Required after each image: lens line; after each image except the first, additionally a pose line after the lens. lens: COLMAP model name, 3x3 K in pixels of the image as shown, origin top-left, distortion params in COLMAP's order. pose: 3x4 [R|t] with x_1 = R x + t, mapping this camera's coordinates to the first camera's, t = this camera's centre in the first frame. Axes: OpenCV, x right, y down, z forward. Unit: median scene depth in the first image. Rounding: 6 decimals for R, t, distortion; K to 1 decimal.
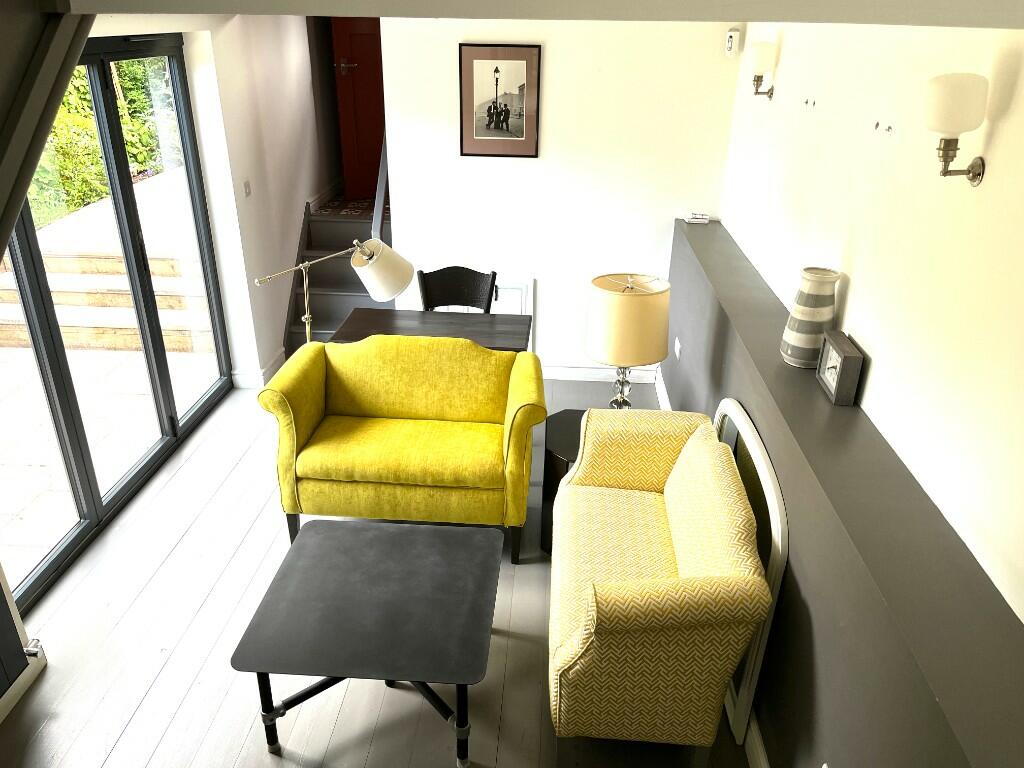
lens RADIAL K [[772.8, 0, 512.0], [0, 772.8, 384.0], [0, 0, 1]] dist [0.046210, -0.070350]
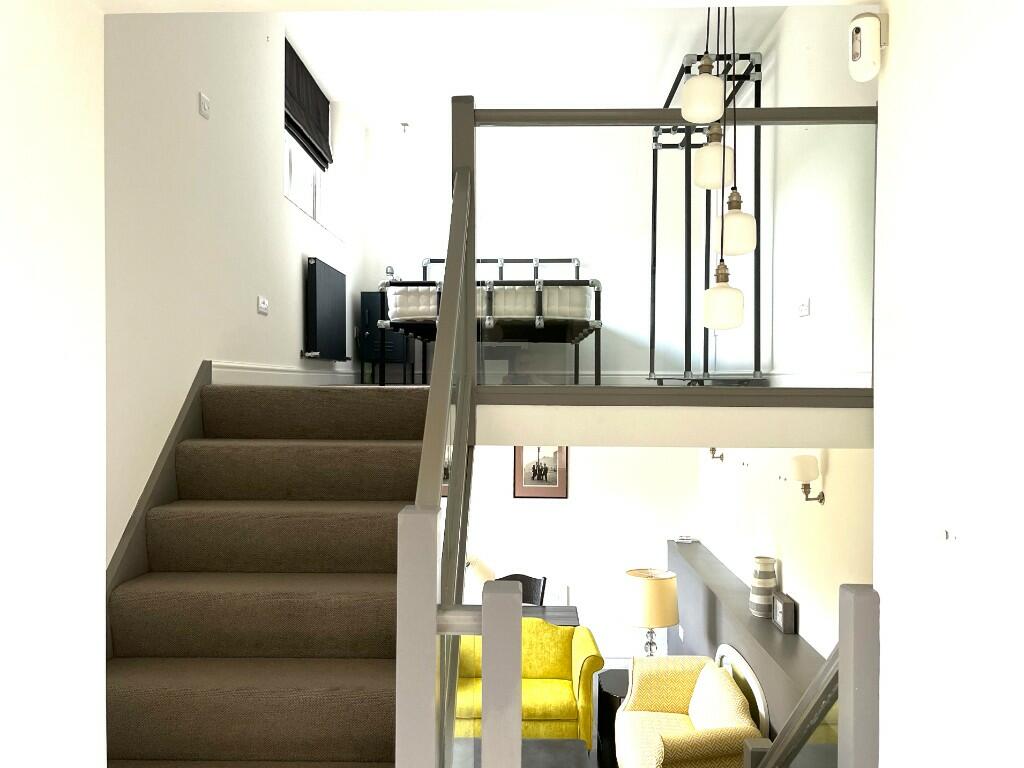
lens RADIAL K [[772.8, 0, 512.0], [0, 772.8, 384.0], [0, 0, 1]] dist [0.046210, -0.070350]
pose [[0.999278, -0.005931, 0.037519, -0.183566], [0.021303, 0.905286, -0.424267, 0.182165], [-0.031449, 0.424761, 0.904759, -0.573700]]
